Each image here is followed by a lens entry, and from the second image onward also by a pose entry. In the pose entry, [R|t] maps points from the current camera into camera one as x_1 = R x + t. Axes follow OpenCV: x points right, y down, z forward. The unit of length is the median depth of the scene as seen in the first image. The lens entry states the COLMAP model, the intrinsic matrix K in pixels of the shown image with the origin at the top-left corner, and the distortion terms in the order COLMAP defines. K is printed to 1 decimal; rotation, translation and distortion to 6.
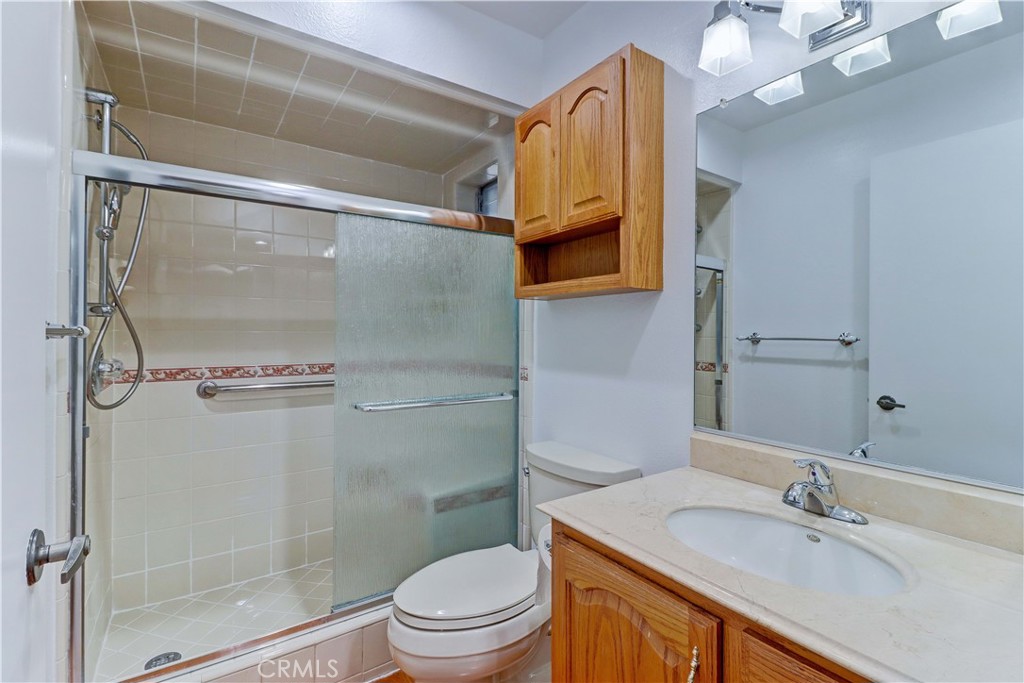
lens RADIAL K [[473.9, 0, 495.6], [0, 473.9, 326.9], [0, 0, 1]] dist [0.009404, -0.007315]
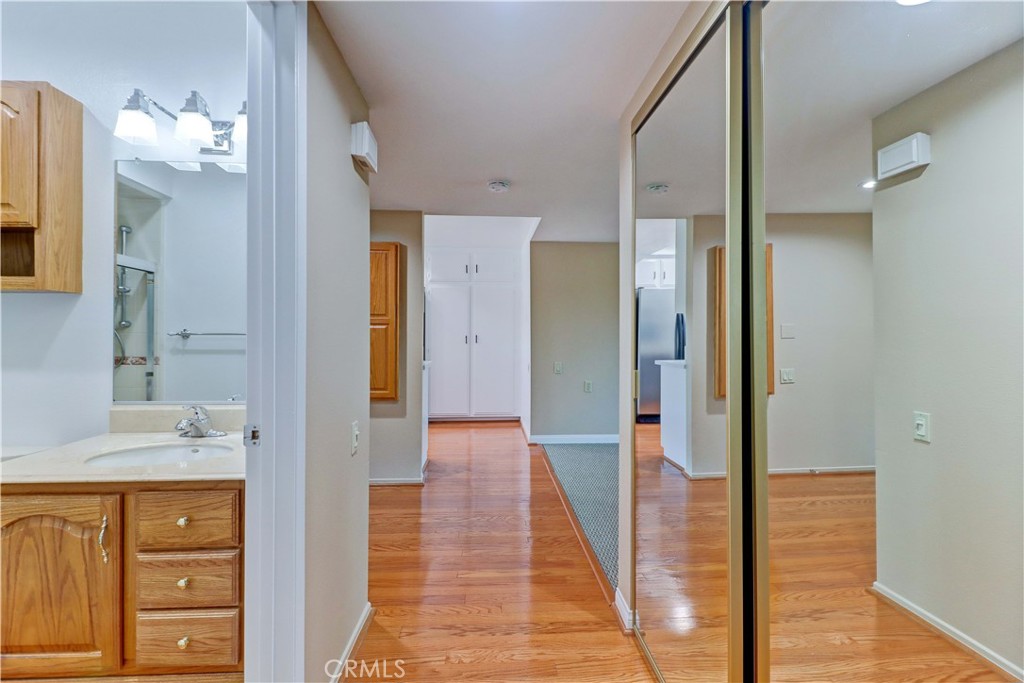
lens RADIAL K [[473.9, 0, 512.8], [0, 473.9, 333.4], [0, 0, 1]] dist [0.009404, -0.007315]
pose [[0.482089, -0.008213, 0.876084, -0.160006], [-0.009795, 0.999843, 0.014763, -0.004012], [-0.876068, -0.015699, 0.481933, -0.485769]]
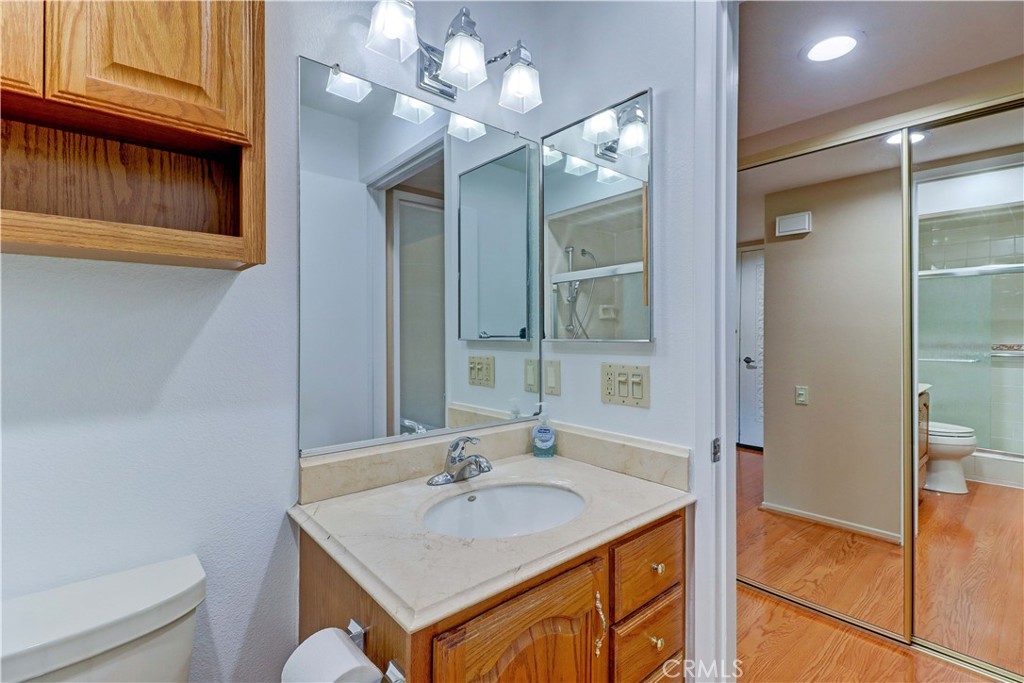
lens RADIAL K [[473.9, 0, 504.0], [0, 473.9, 337.7], [0, 0, 1]] dist [0.009404, -0.007315]
pose [[-0.141349, 0.000755, 0.989960, -0.339705], [-0.003124, 0.999994, -0.001209, 0.014088], [-0.989955, -0.003263, -0.141346, 0.646440]]
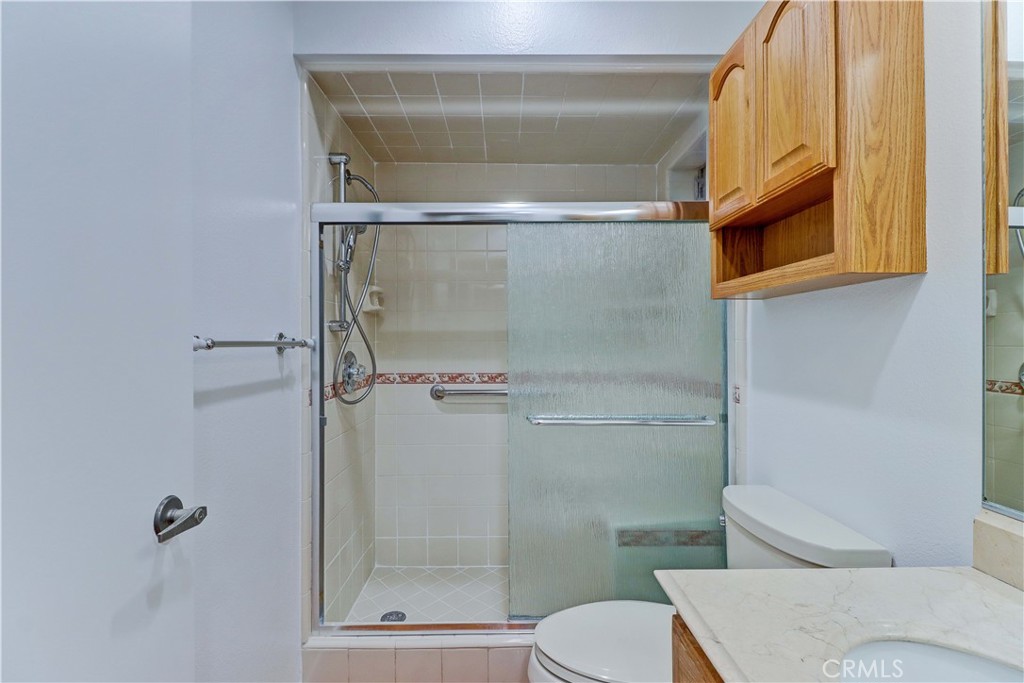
lens RADIAL K [[473.9, 0, 489.9], [0, 473.9, 336.5], [0, 0, 1]] dist [0.009404, -0.007315]
pose [[0.838294, -0.011583, -0.545095, 0.188238], [0.011955, 0.999924, -0.002862, 0.001193], [0.545087, -0.004118, 0.838370, 0.147838]]
